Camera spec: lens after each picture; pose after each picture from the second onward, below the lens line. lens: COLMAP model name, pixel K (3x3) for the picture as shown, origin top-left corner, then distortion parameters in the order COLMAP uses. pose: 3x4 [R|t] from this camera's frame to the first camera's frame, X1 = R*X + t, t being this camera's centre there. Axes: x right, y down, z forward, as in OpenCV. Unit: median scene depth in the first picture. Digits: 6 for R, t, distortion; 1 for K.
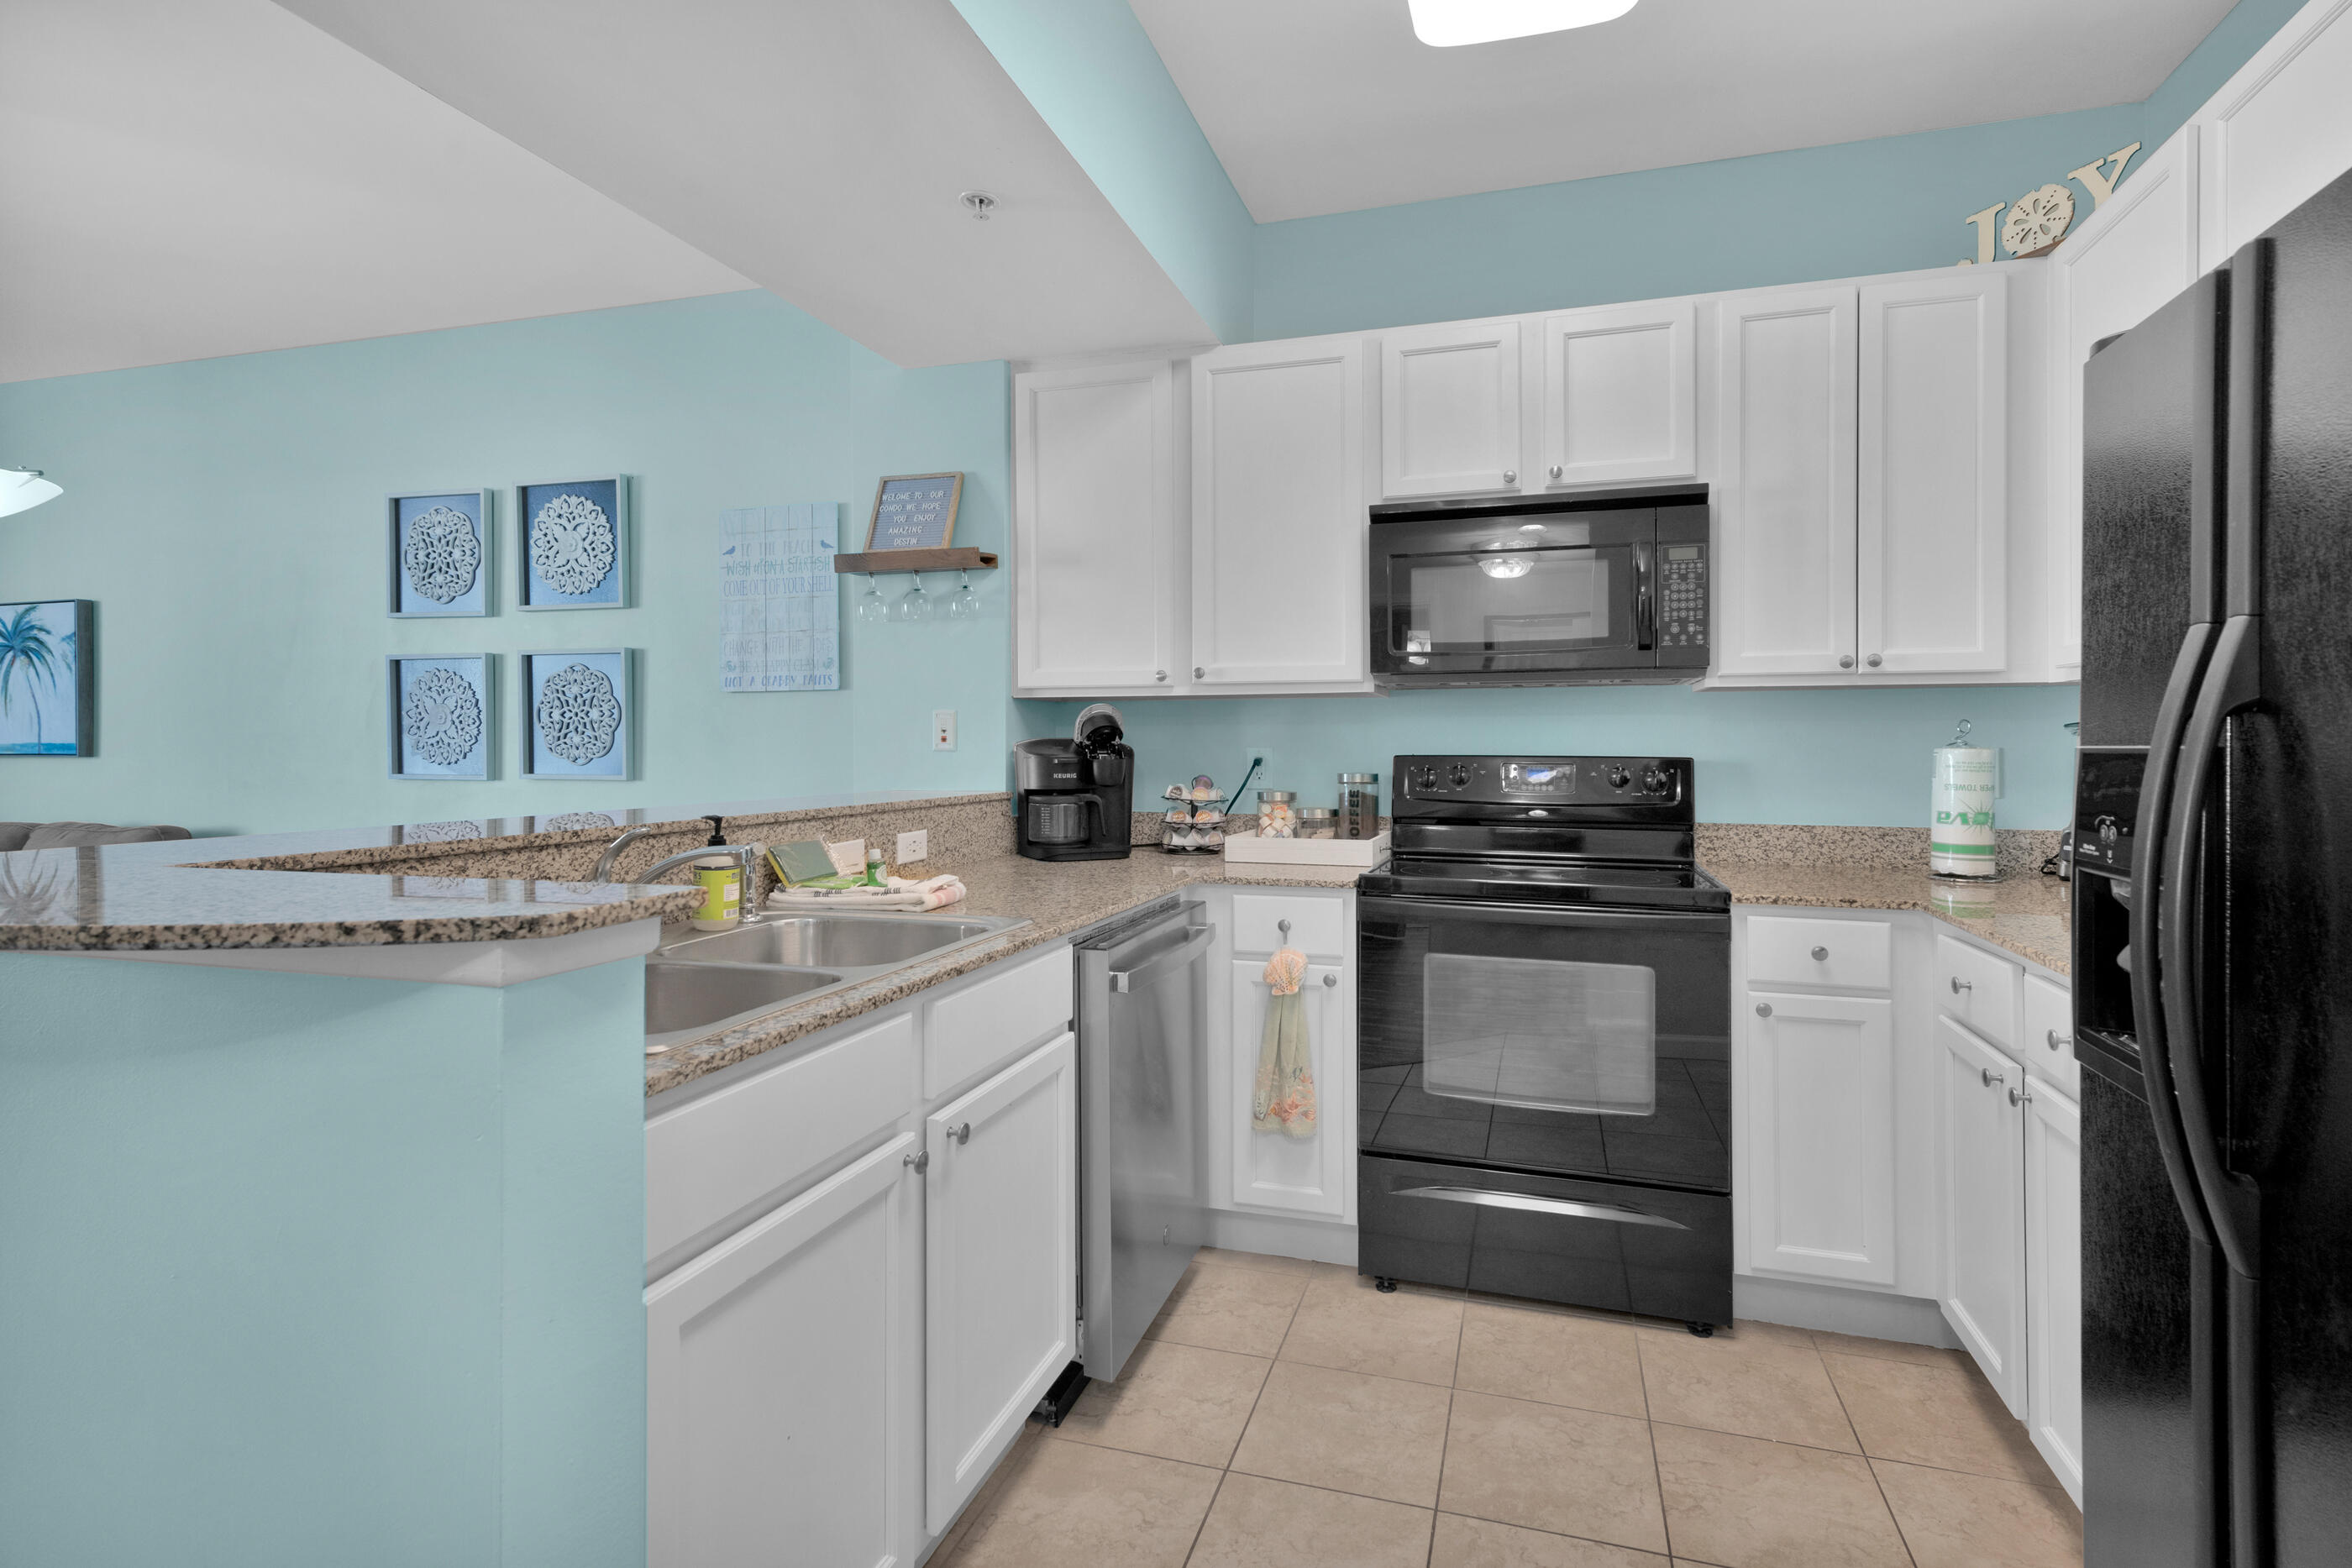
lens RADIAL K [[1090.9, 0, 1242.5], [0, 1090.9, 751.8], [0, 0, 1]] dist [0.003560, 0.000441]
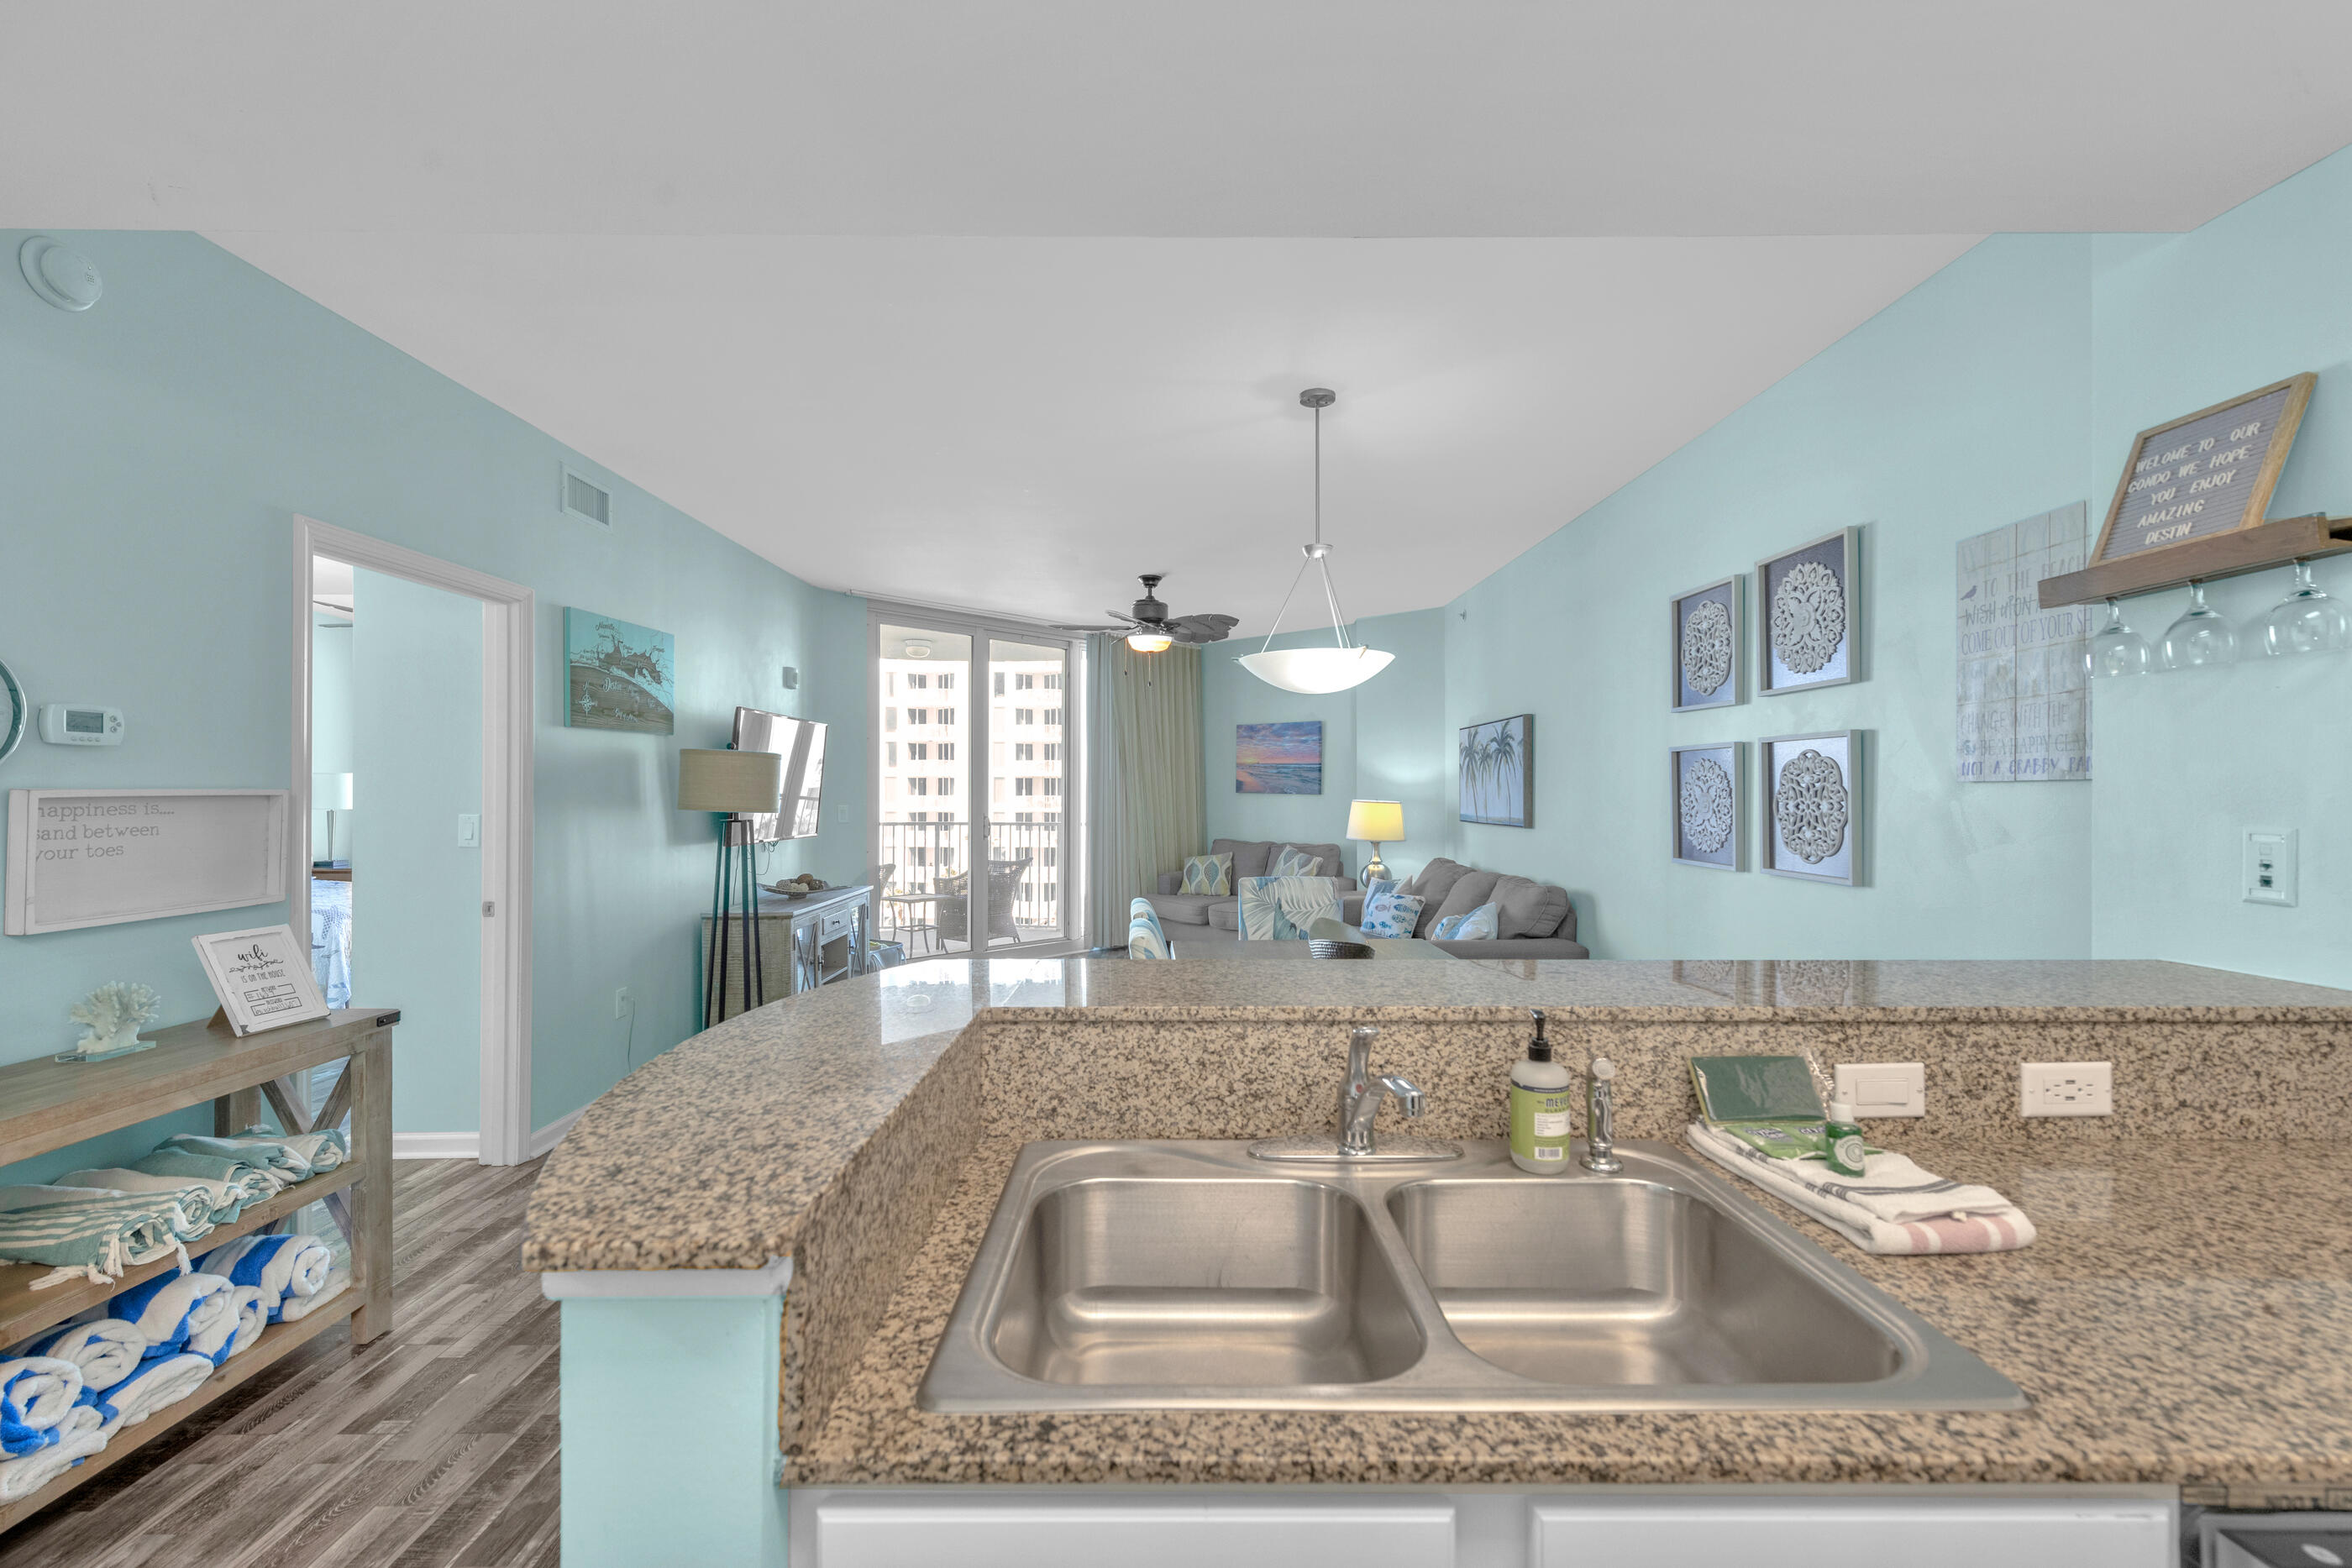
lens RADIAL K [[1008.6, 0, 1176.0], [0, 1008.6, 784.0], [0, 0, 1]] dist [0.012046, -0.003806]
pose [[0.265727, -0.010430, -0.963992, 0.067011], [-0.001931, 0.999934, -0.011351, -0.052319], [0.964046, 0.004878, 0.265689, 0.346066]]
